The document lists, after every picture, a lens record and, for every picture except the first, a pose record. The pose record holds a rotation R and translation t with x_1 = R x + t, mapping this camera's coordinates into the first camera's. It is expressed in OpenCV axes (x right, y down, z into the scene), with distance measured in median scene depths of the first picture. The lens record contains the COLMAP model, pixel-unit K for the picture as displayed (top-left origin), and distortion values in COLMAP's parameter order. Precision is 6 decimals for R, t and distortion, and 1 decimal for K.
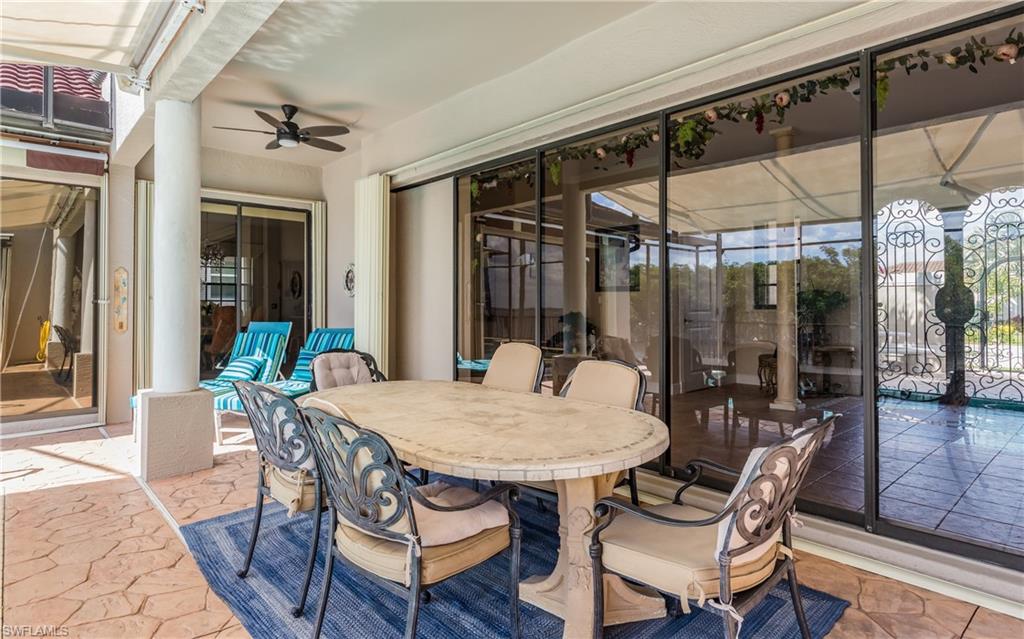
lens RADIAL K [[546.6, 0, 515.5], [0, 546.6, 309.6], [0, 0, 1]] dist [0.002544, 0.004993]
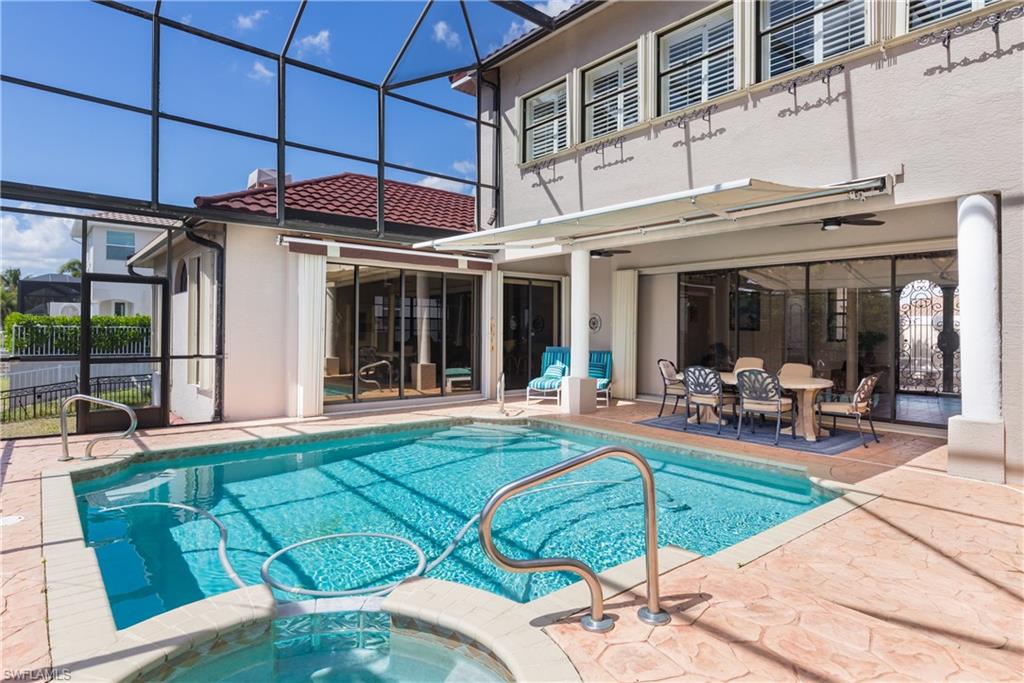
lens RADIAL K [[542.4, 0, 508.1], [0, 542.4, 342.4], [0, 0, 1]] dist [-0.003046, 0.001227]
pose [[0.997751, 0.010805, -0.066159, -0.479967], [-0.009908, 0.999855, 0.013877, -0.013962], [0.066299, -0.013190, 0.997713, -0.800356]]
